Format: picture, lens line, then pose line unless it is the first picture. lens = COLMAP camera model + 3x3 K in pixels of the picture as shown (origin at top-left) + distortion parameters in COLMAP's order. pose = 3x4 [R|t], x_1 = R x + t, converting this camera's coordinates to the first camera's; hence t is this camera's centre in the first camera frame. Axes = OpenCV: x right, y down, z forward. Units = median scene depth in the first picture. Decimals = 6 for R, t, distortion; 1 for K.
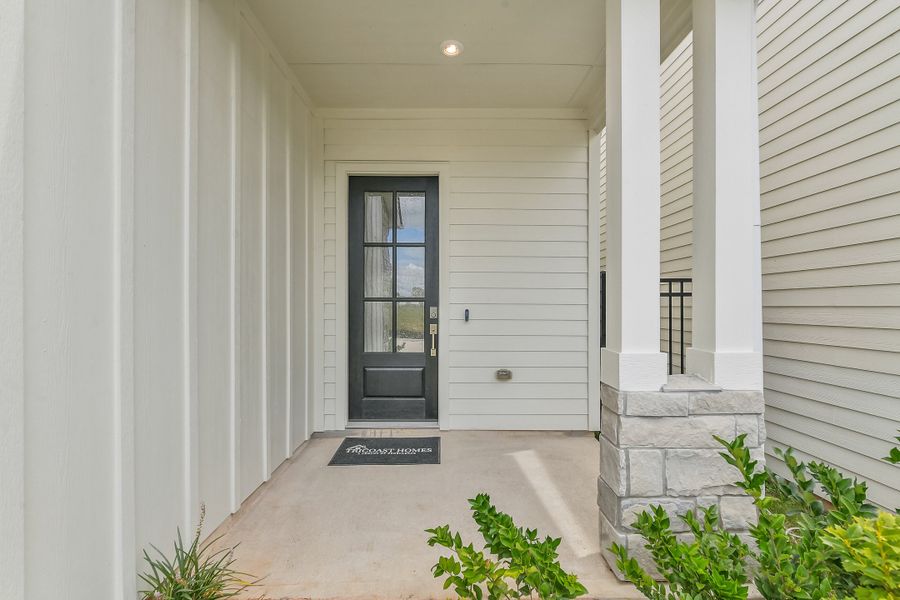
lens RADIAL K [[390.8, 0, 451.3], [0, 390.8, 306.5], [0, 0, 1]] dist [-0.002159, -0.000139]
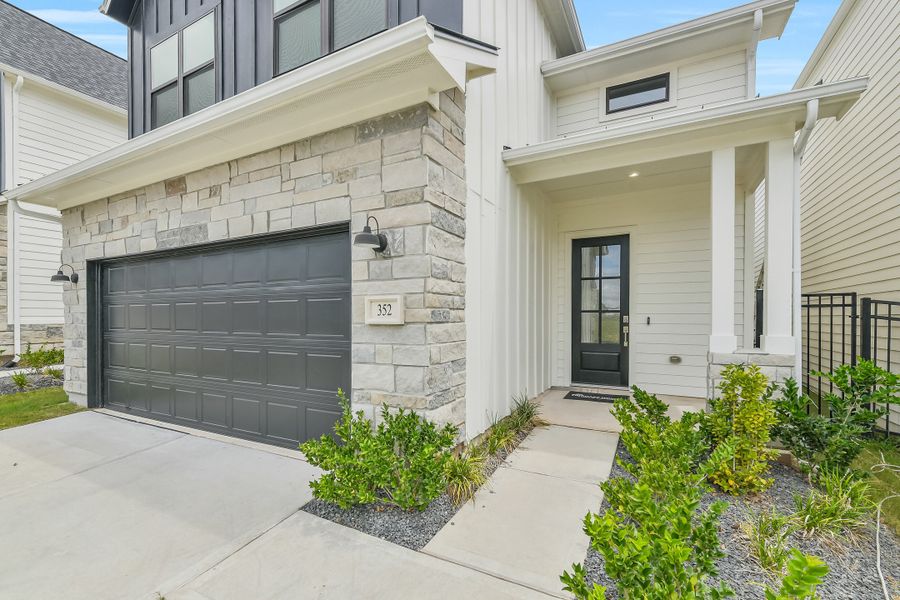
lens RADIAL K [[397.6, 0, 446.4], [0, 397.6, 320.2], [0, 0, 1]] dist [-0.000235, 0.000036]
pose [[0.870937, 0.001069, -0.491394, 0.116716], [0.000480, 0.999995, 0.003027, 0.013909], [0.491395, -0.002872, 0.870932, -0.801339]]
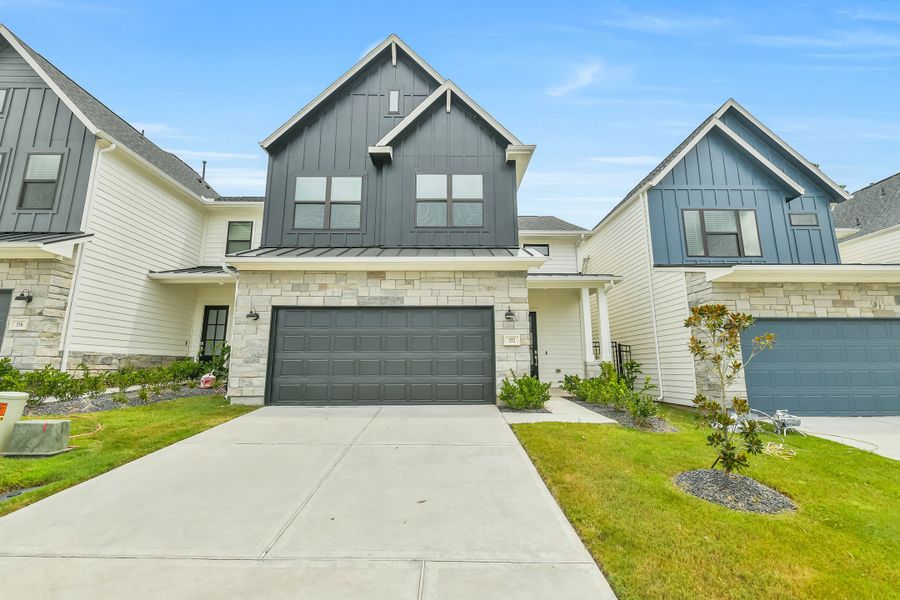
lens RADIAL K [[399.2, 0, 446.7], [0, 399.2, 289.4], [0, 0, 1]] dist [-0.007911, -0.000105]
pose [[0.999888, -0.005858, -0.013758, -0.755515], [0.003003, 0.979993, -0.199011, 0.165294], [0.014649, 0.198948, 0.979901, -2.450781]]
